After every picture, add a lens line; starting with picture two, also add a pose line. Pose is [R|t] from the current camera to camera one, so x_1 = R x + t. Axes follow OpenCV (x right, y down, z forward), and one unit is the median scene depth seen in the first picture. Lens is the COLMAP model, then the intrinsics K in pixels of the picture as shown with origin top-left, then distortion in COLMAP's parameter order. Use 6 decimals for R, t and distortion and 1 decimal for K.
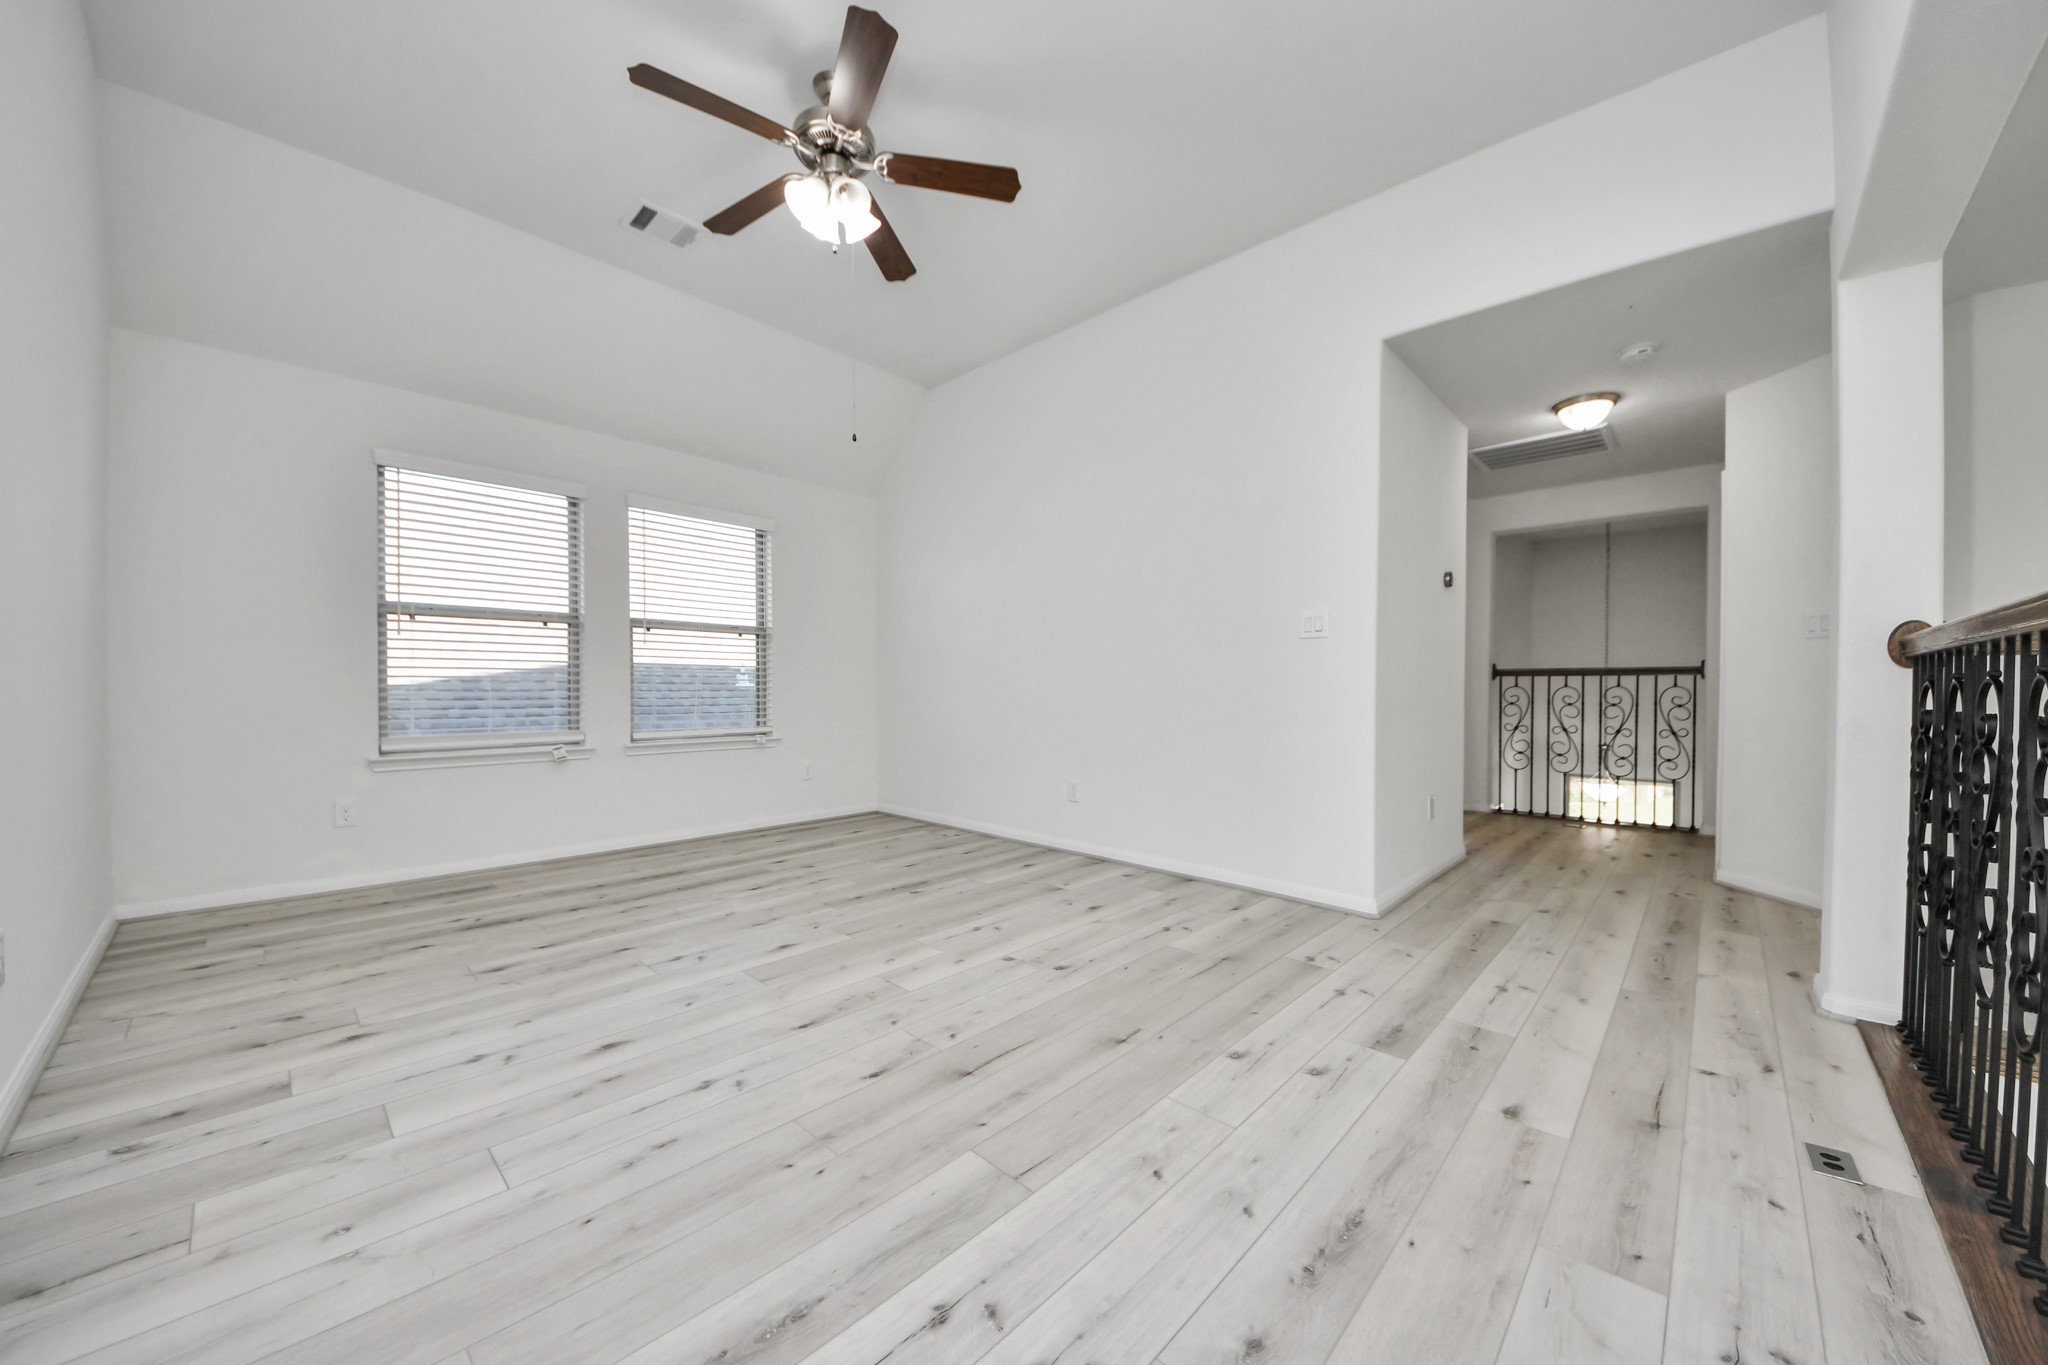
lens RADIAL K [[742.7, 0, 1024.8], [0, 742.7, 684.2], [0, 0, 1]] dist [-0.015727, -0.004595]
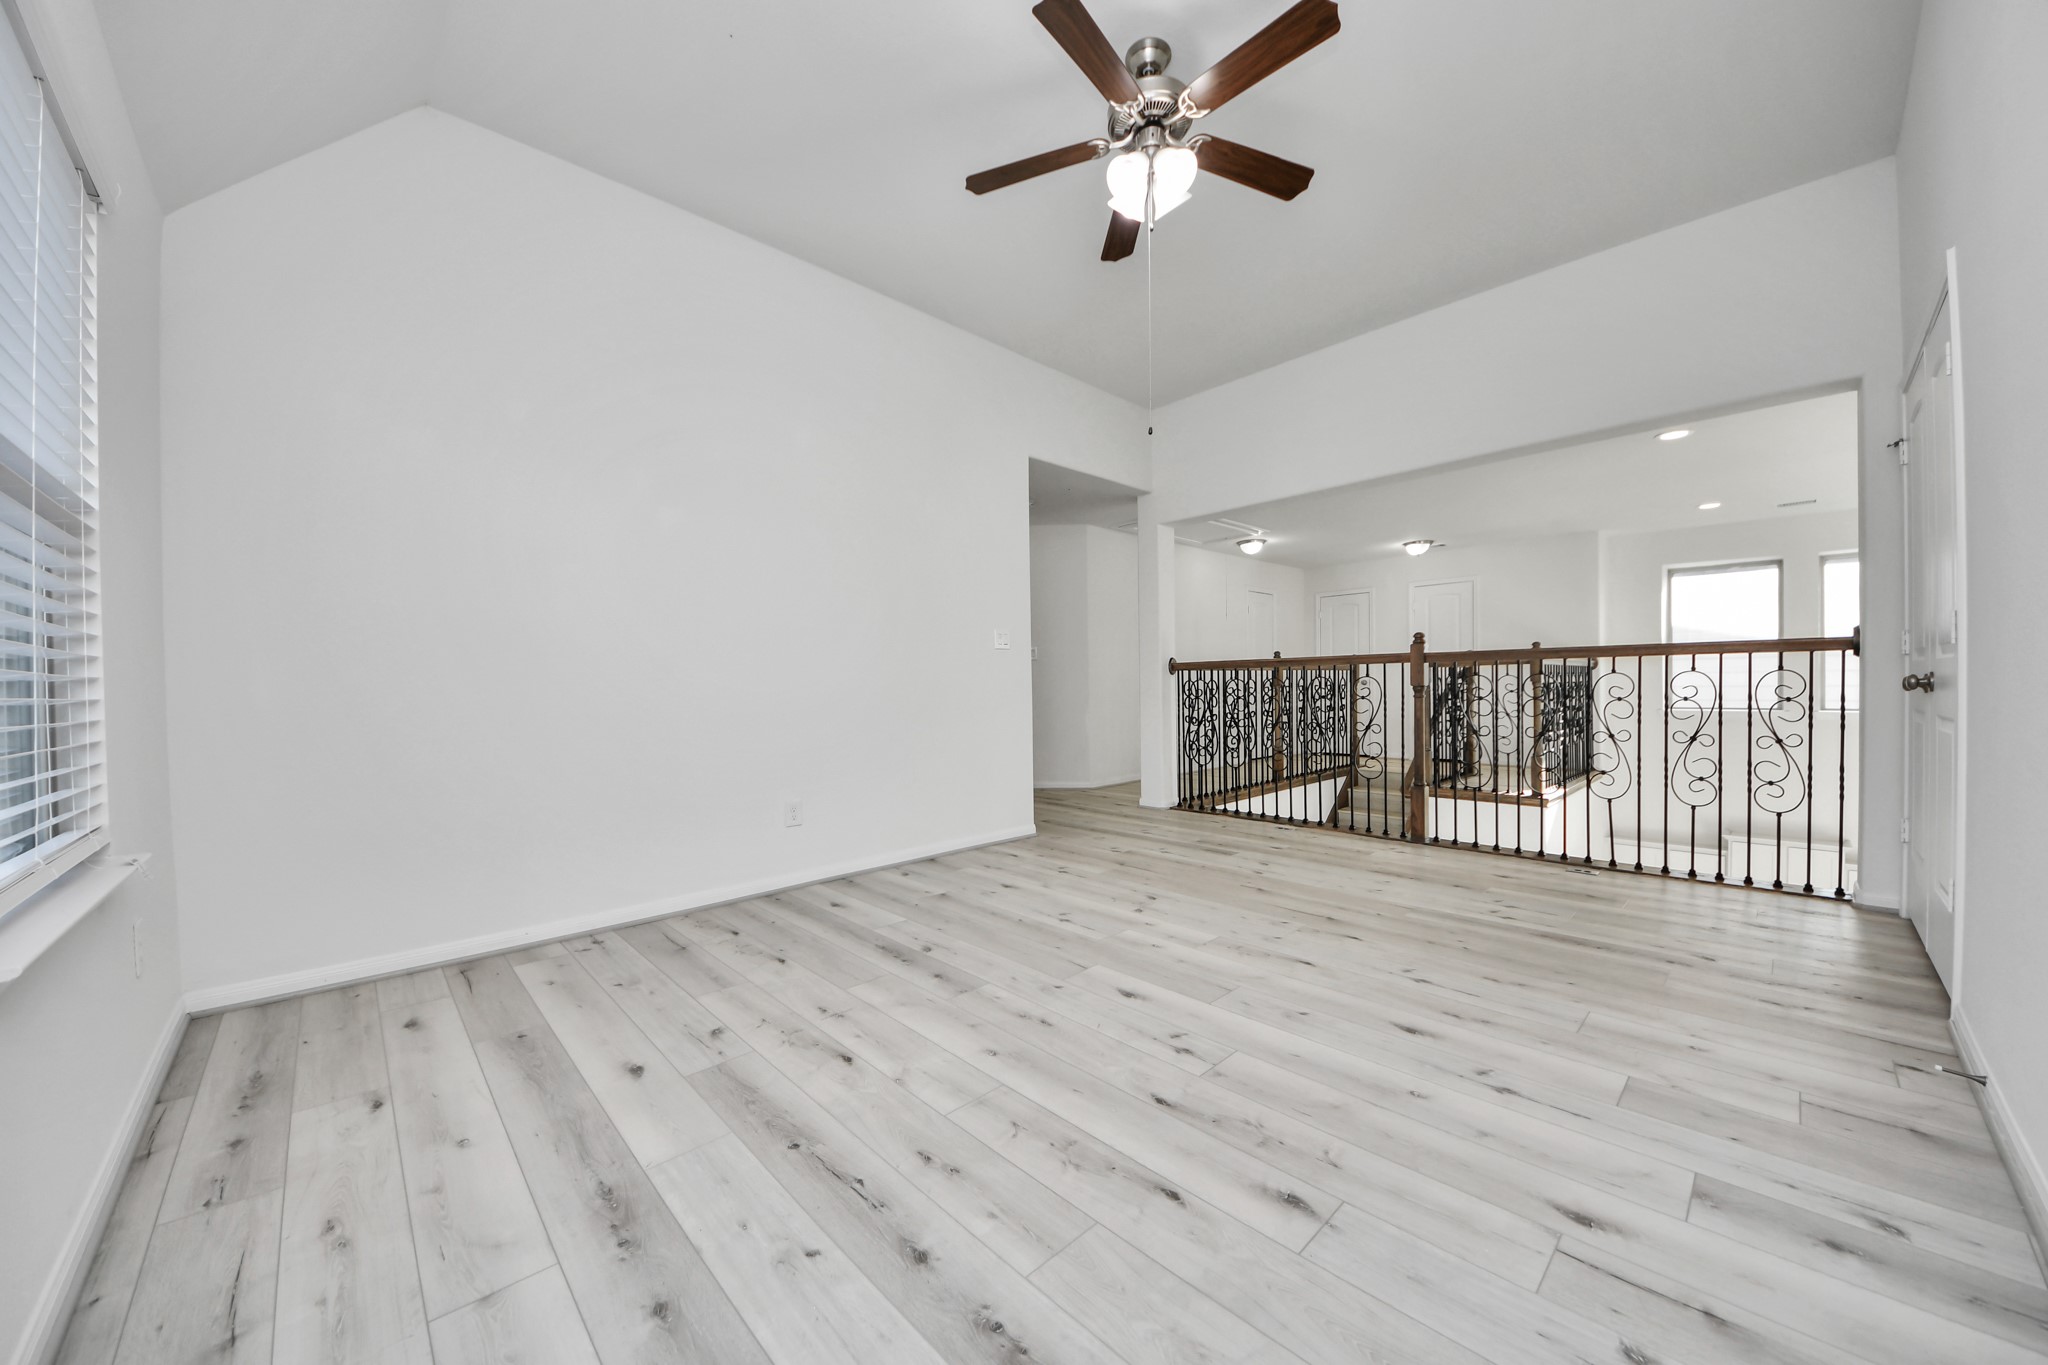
lens RADIAL K [[742.7, 0, 1024.8], [0, 742.7, 684.2], [0, 0, 1]] dist [-0.015727, -0.004595]
pose [[0.057120, -0.017054, 0.998222, -1.258904], [0.025268, 0.999559, 0.015631, -0.016758], [-0.998047, 0.024330, 0.057526, 1.144063]]
